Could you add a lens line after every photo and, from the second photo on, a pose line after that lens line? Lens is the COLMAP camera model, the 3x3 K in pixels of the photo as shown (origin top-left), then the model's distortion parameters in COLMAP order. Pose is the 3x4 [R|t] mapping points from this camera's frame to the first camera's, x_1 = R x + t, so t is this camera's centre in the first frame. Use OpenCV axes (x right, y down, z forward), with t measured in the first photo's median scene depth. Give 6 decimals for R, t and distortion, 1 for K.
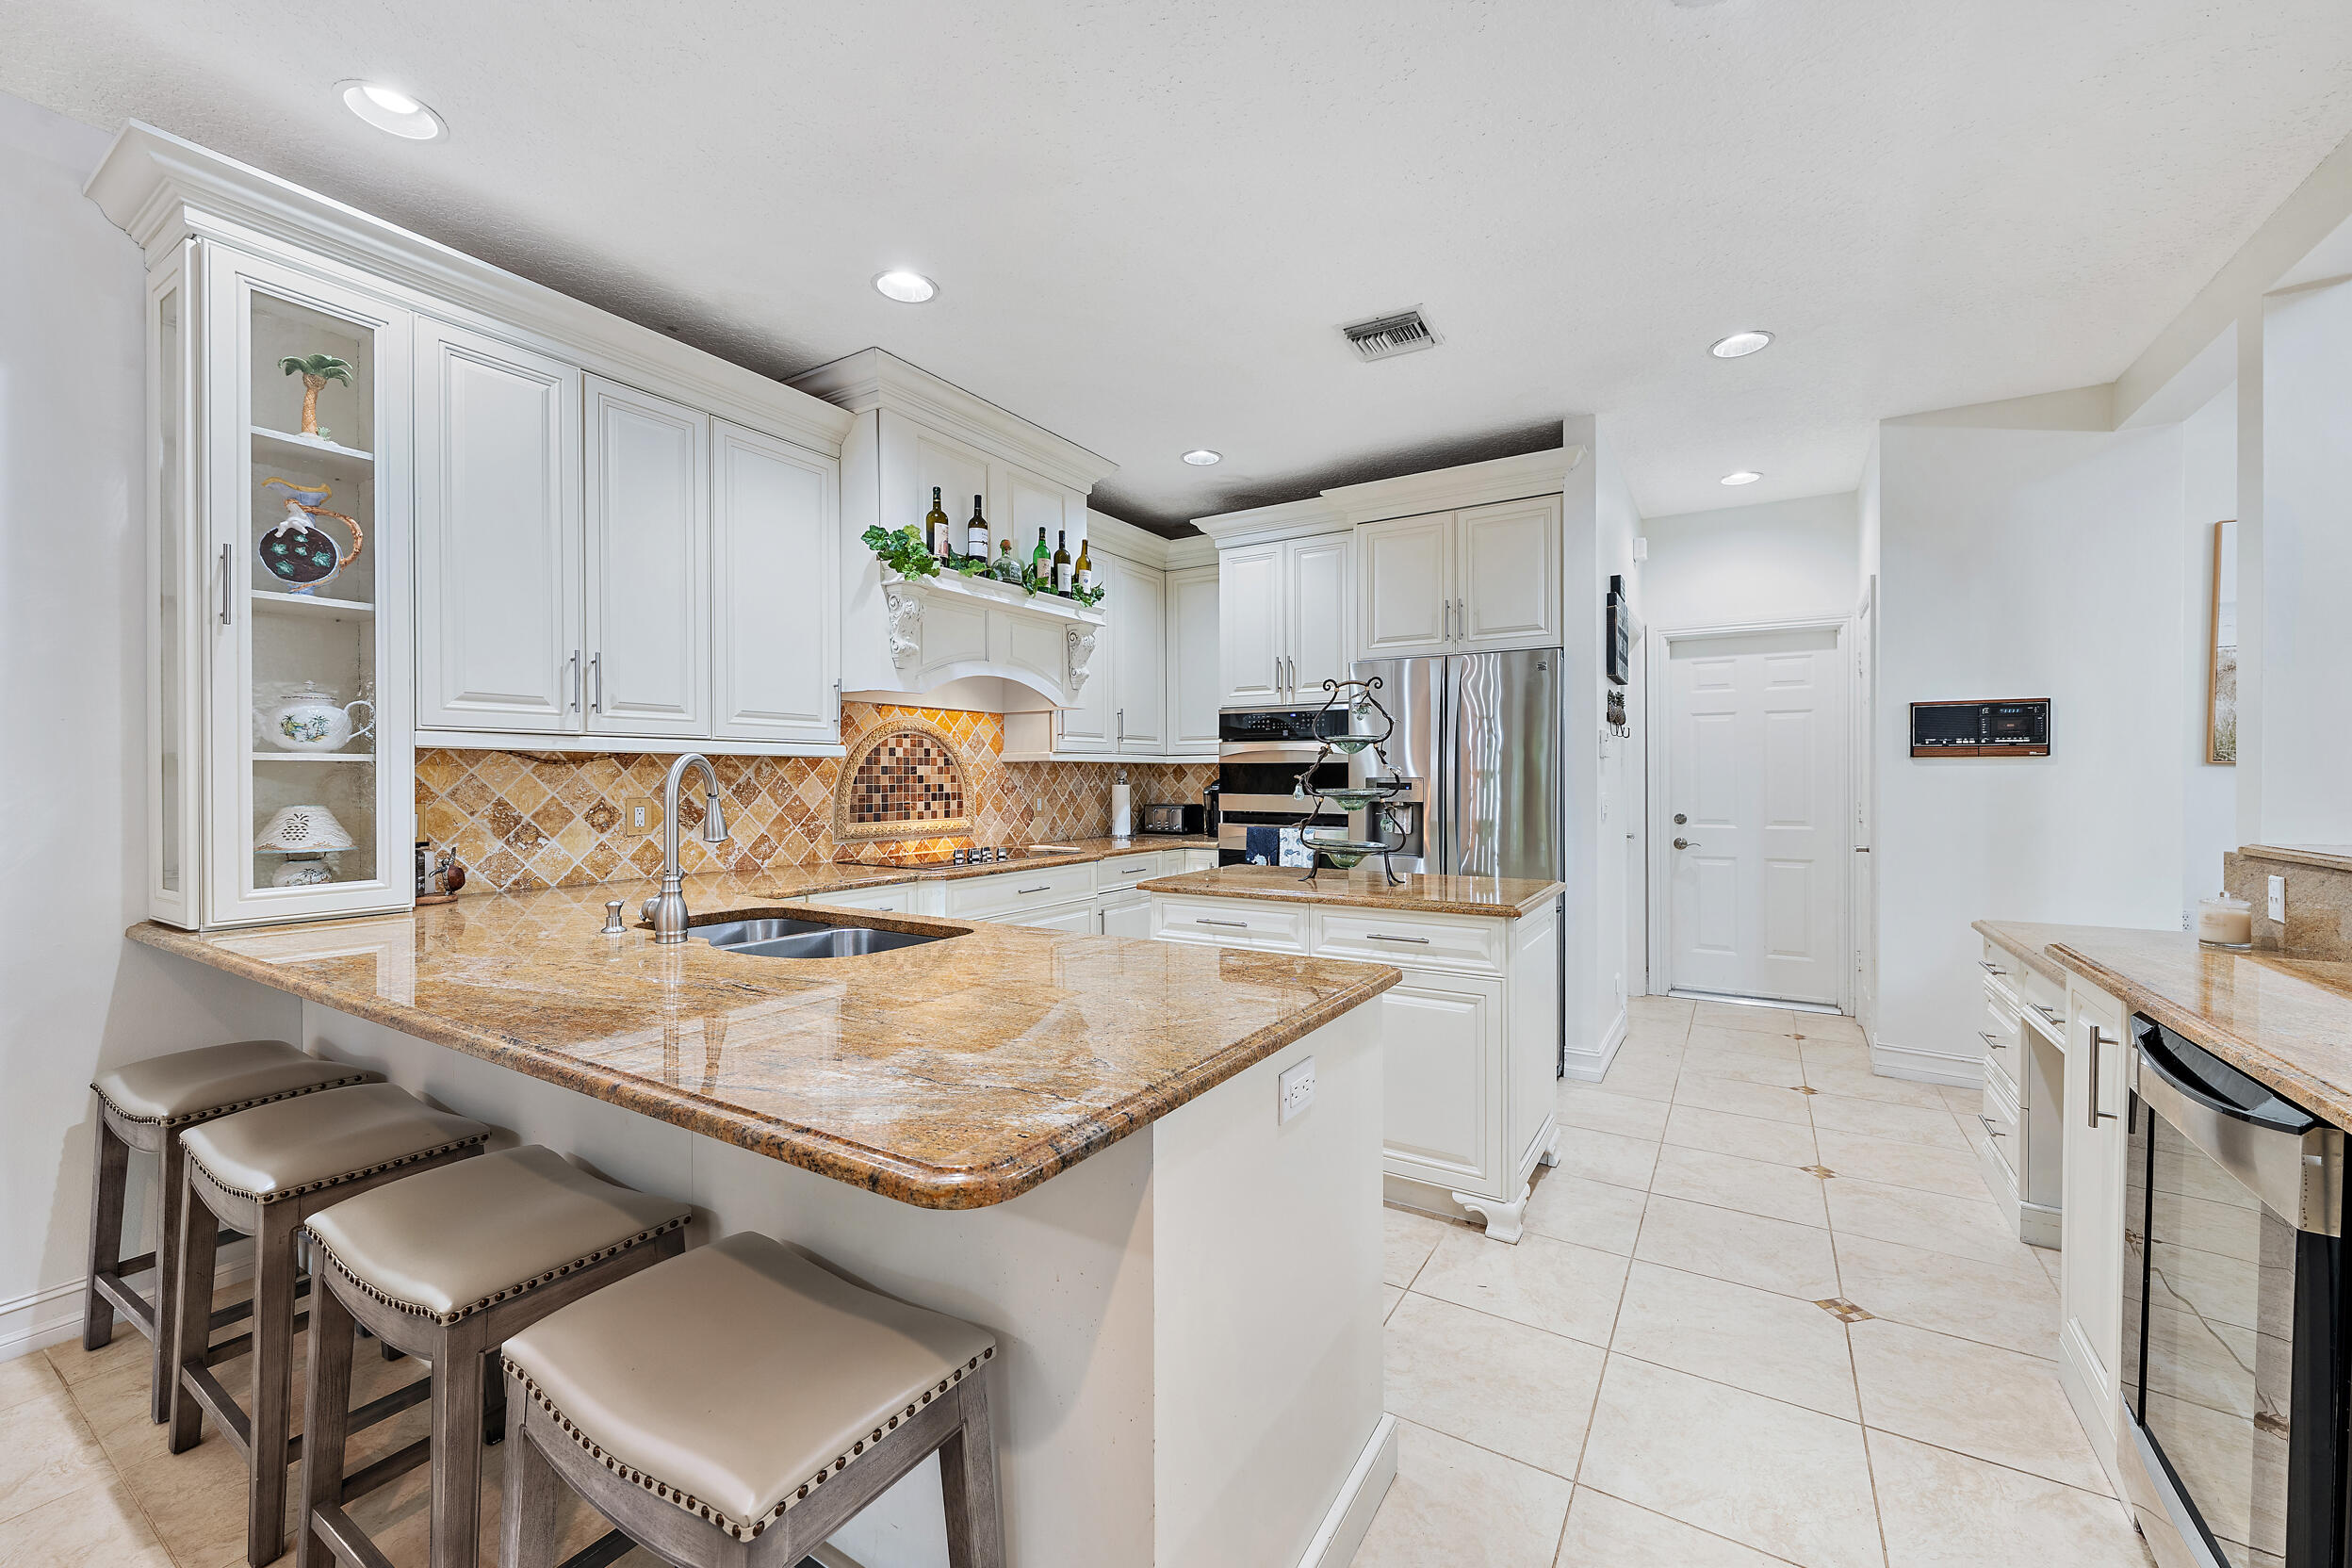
lens RADIAL K [[934.1, 0, 1183.8], [0, 934.1, 775.3], [0, 0, 1]] dist [-0.002396, 0.000039]
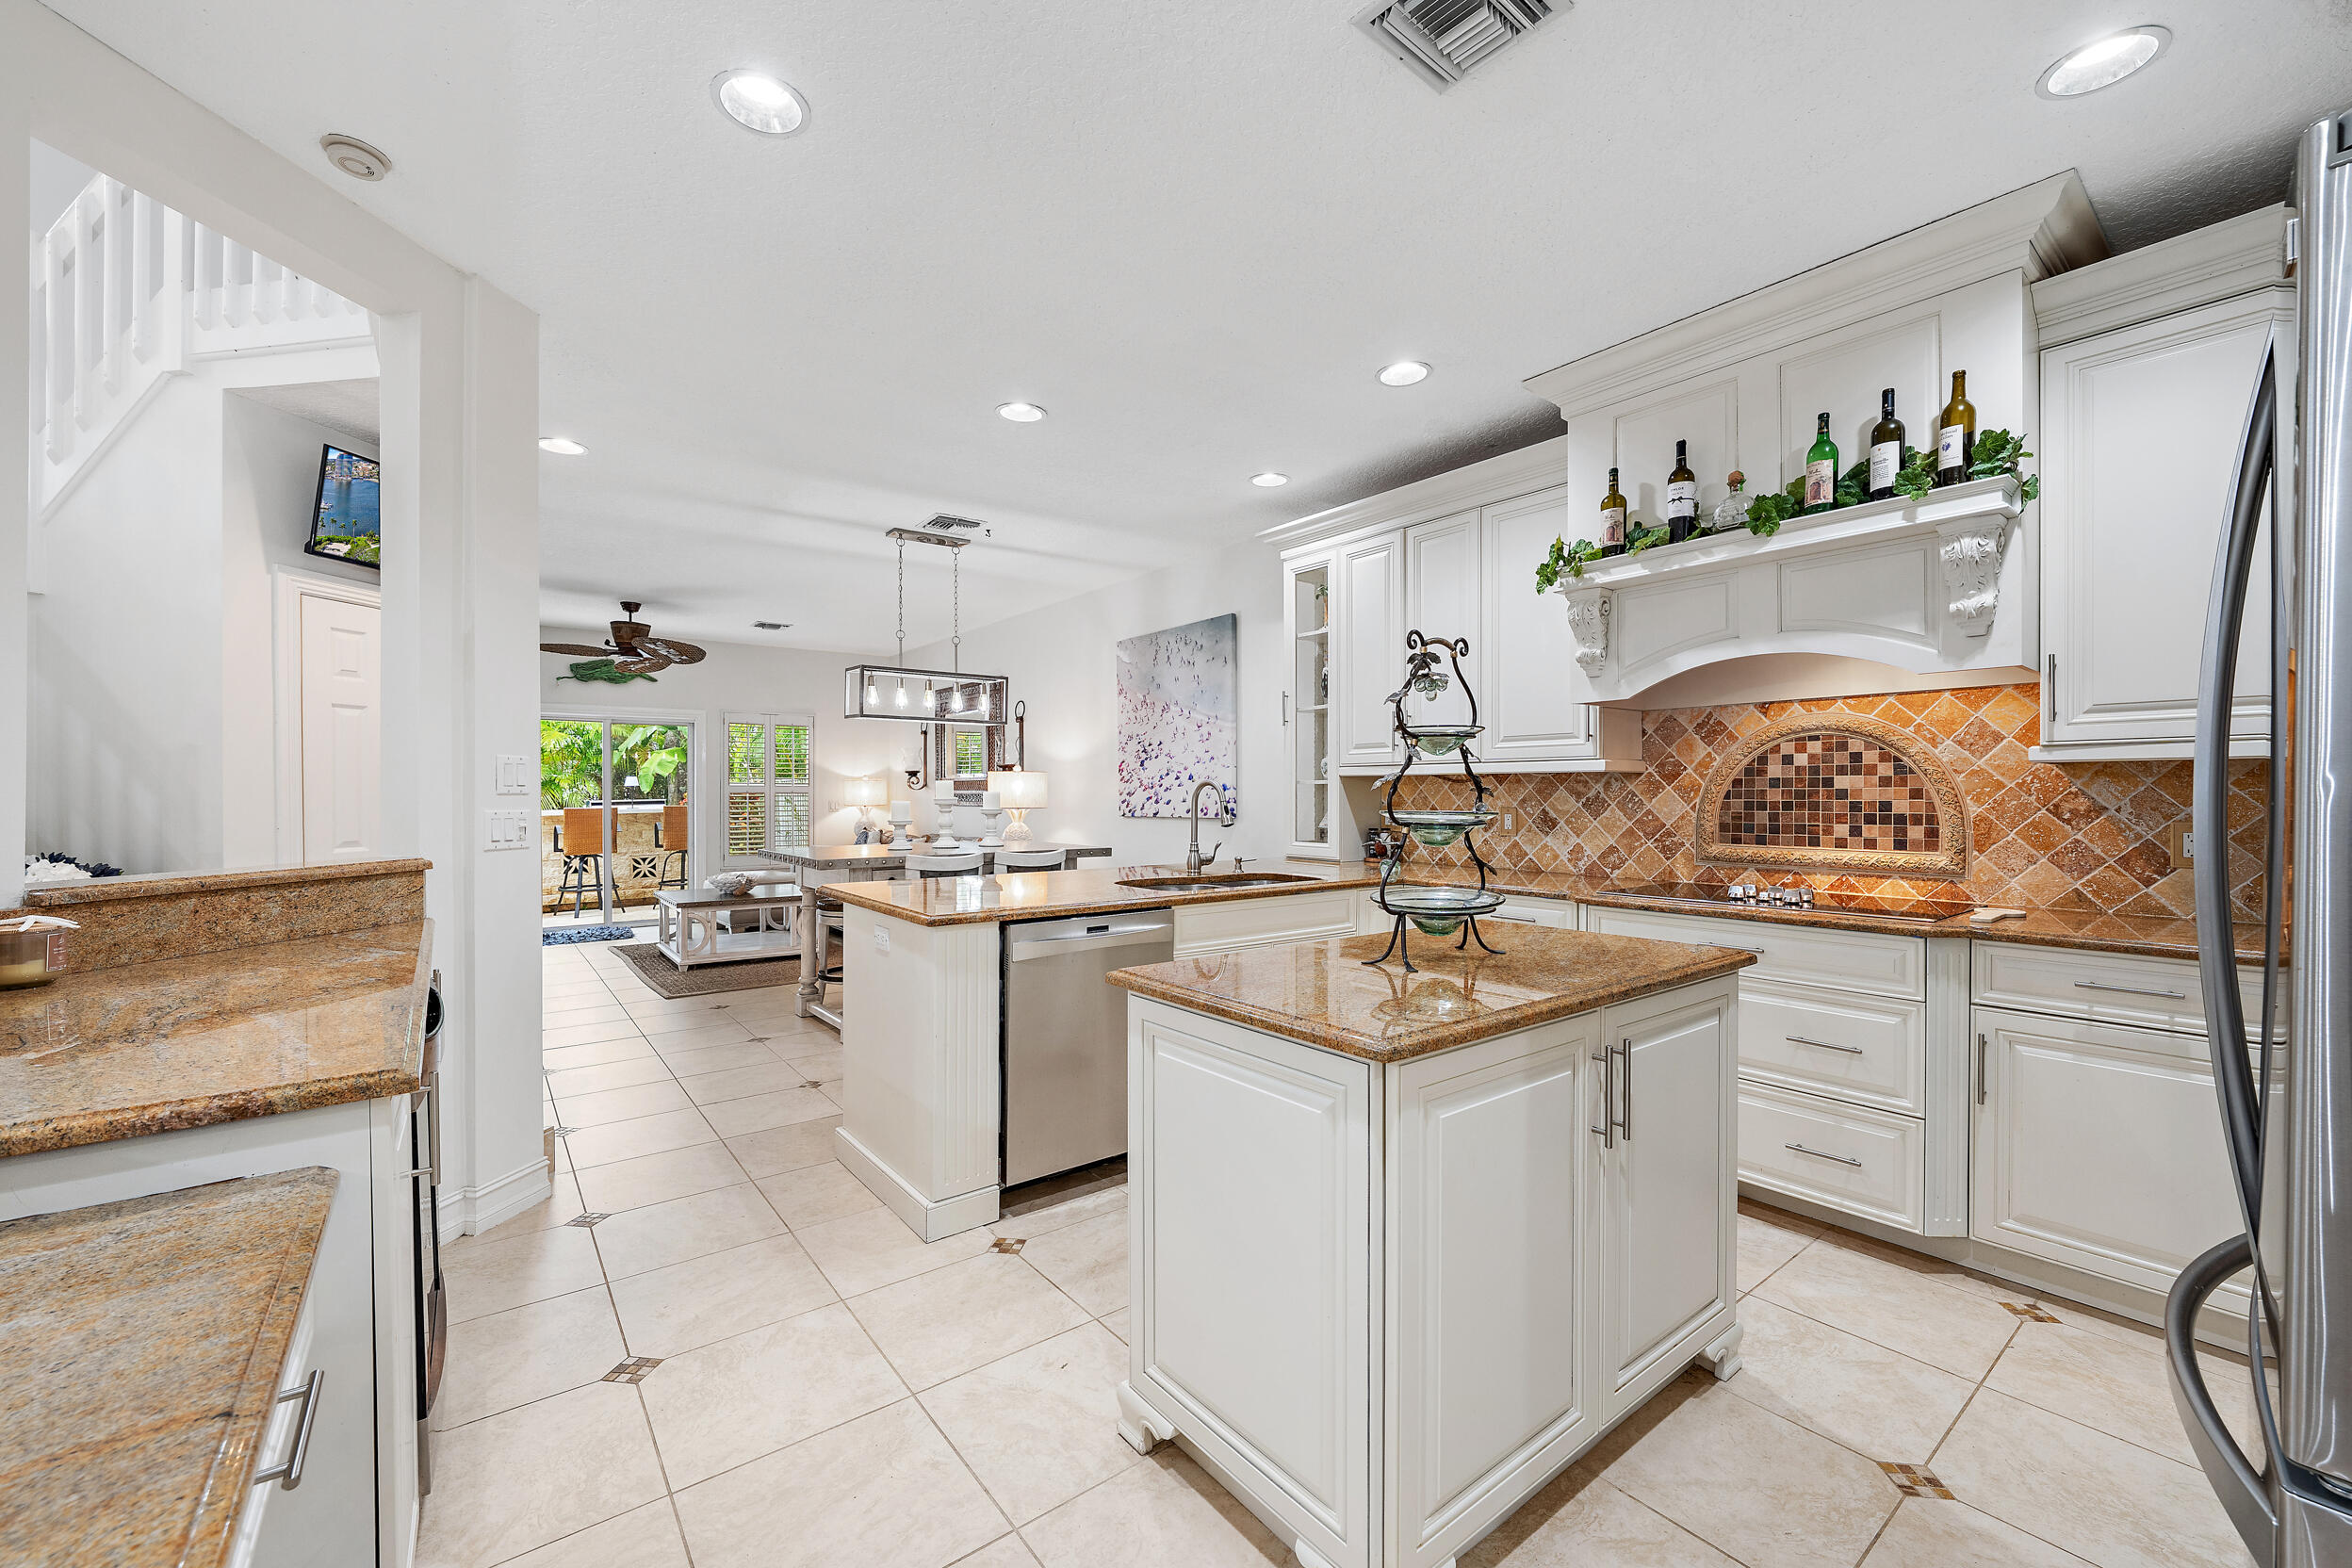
lens RADIAL K [[934.1, 0, 1169.6], [0, 934.1, 794.3], [0, 0, 1]] dist [-0.002396, 0.000039]
pose [[-0.367101, 0.006738, -0.930157, 0.622145], [0.006153, 0.999969, 0.004815, -0.002518], [0.930161, -0.003956, -0.367131, 0.797963]]
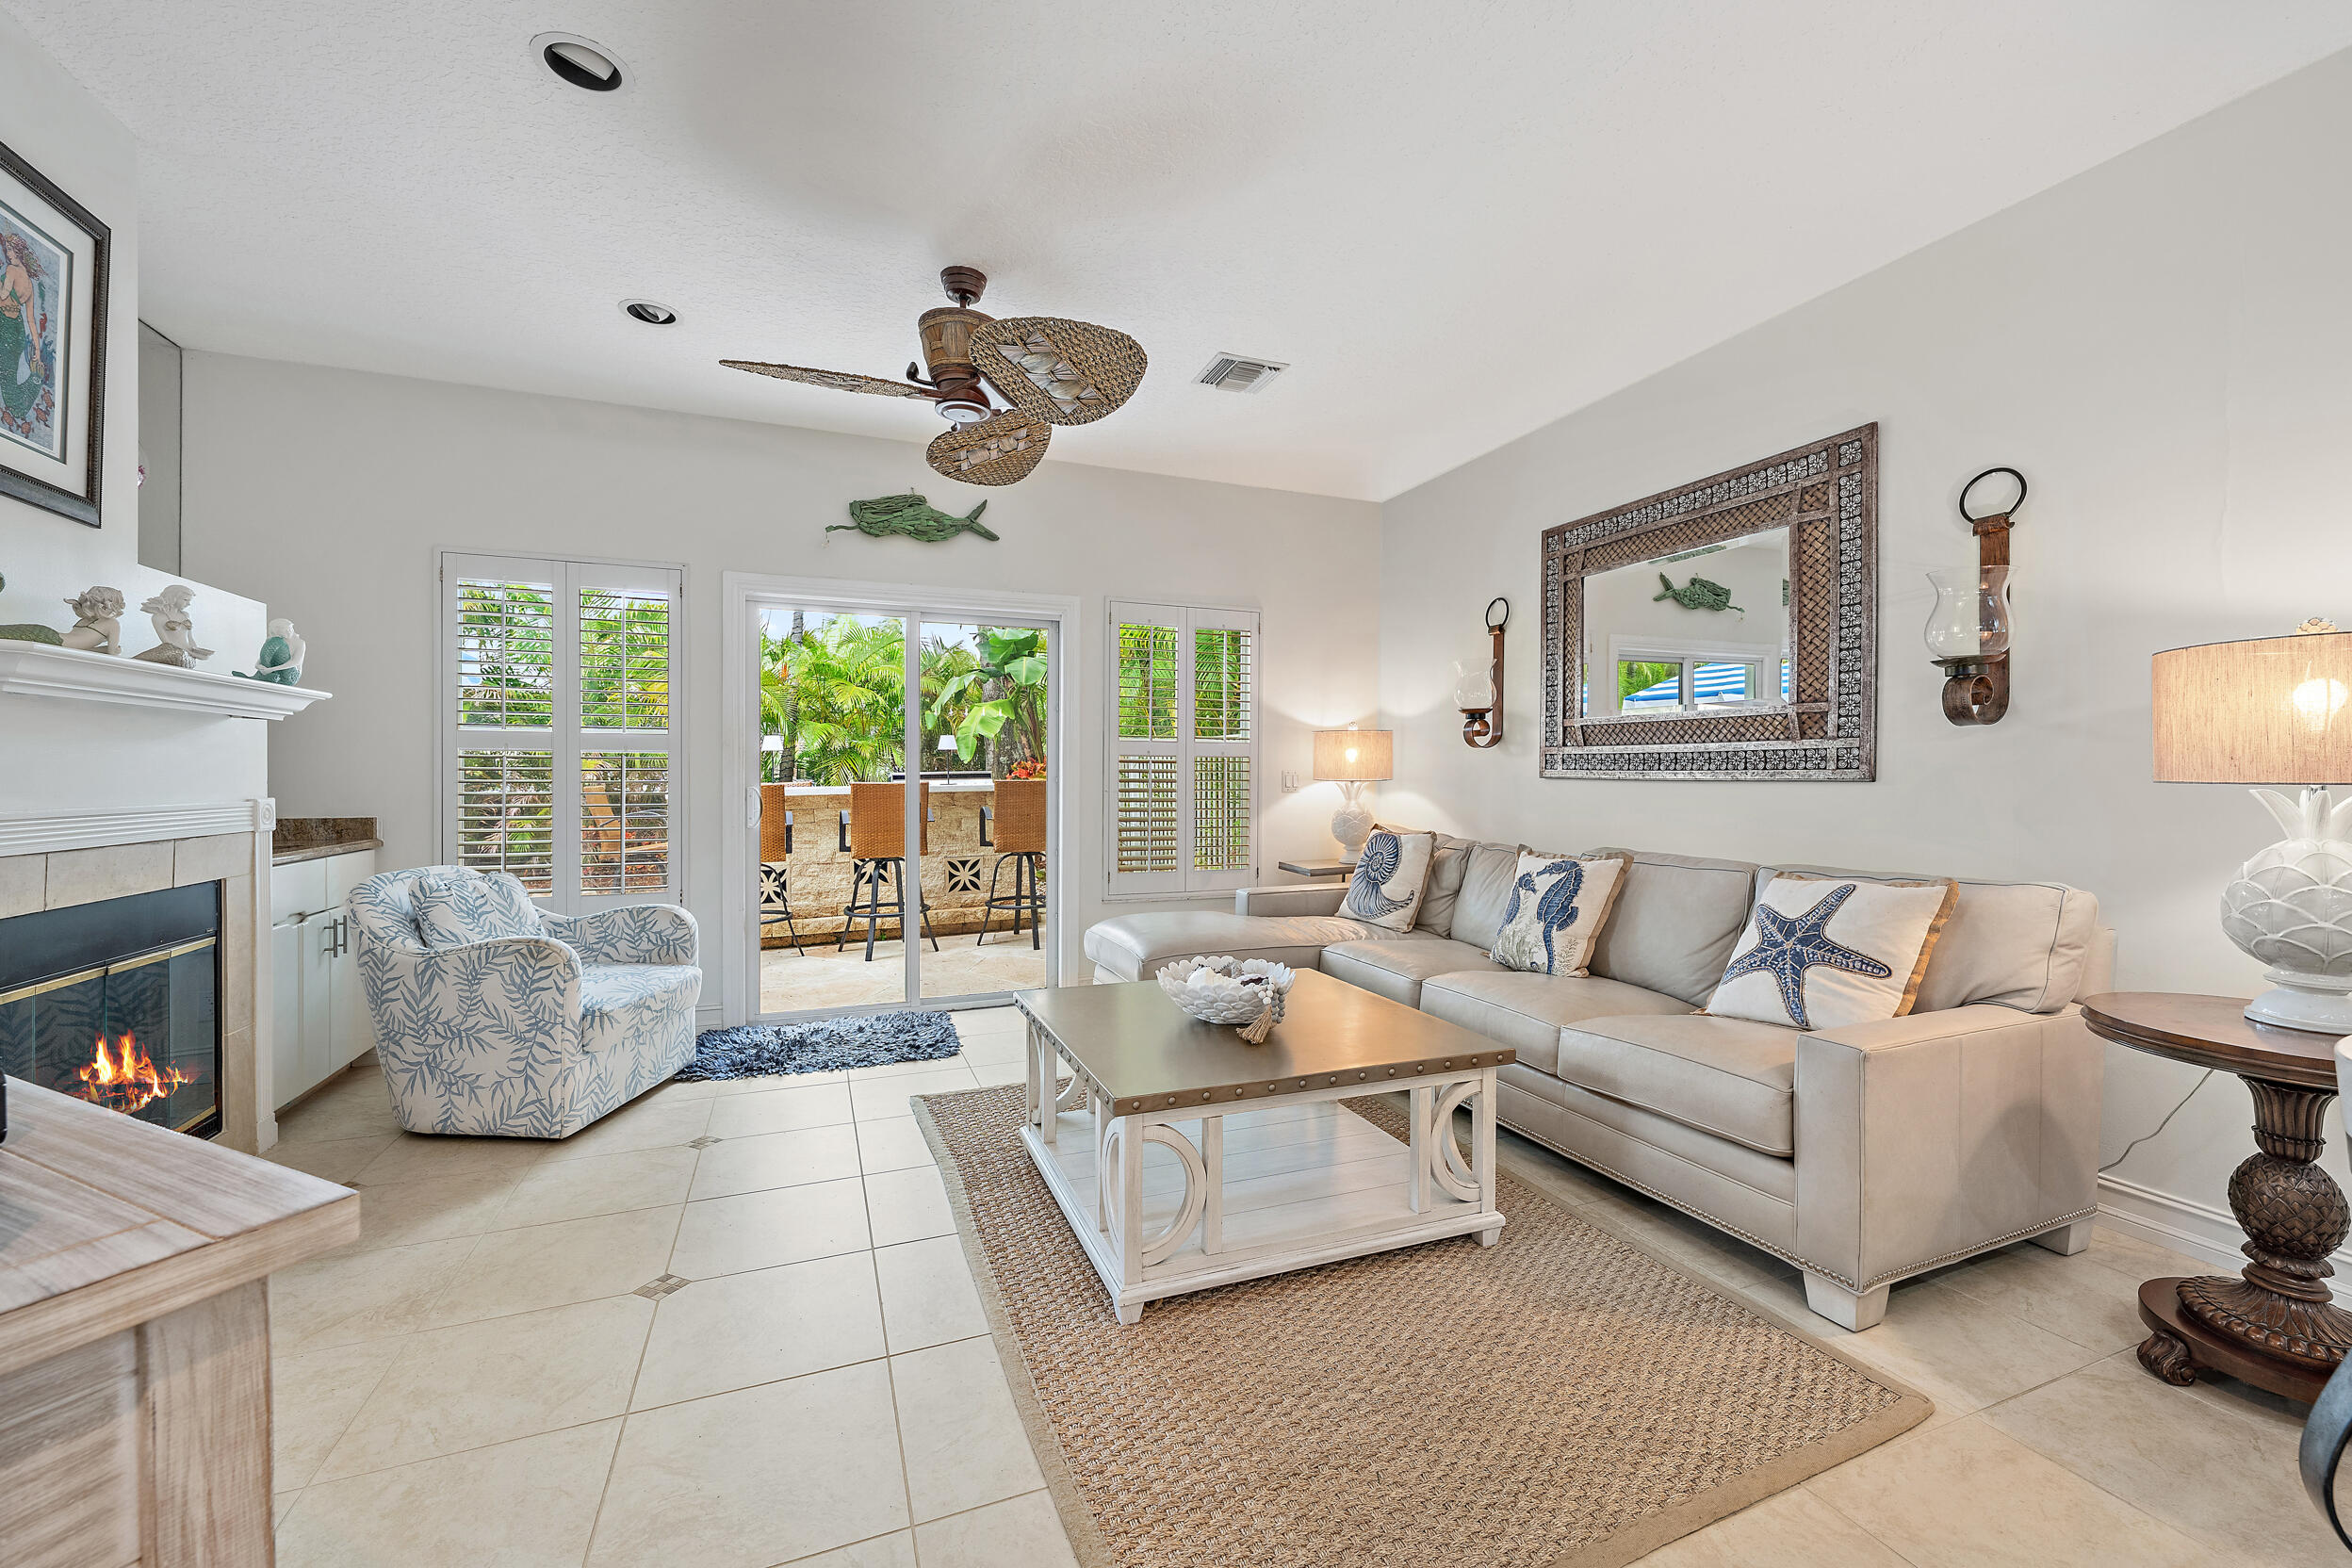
lens RADIAL K [[934.1, 0, 1189.1], [0, 934.1, 783.5], [0, 0, 1]] dist [-0.002396, 0.000039]
pose [[-0.592070, 0.007892, -0.805848, -0.326479], [0.001454, 0.999961, 0.008724, 0.030395], [0.805885, 0.003994, -0.592059, -0.435941]]
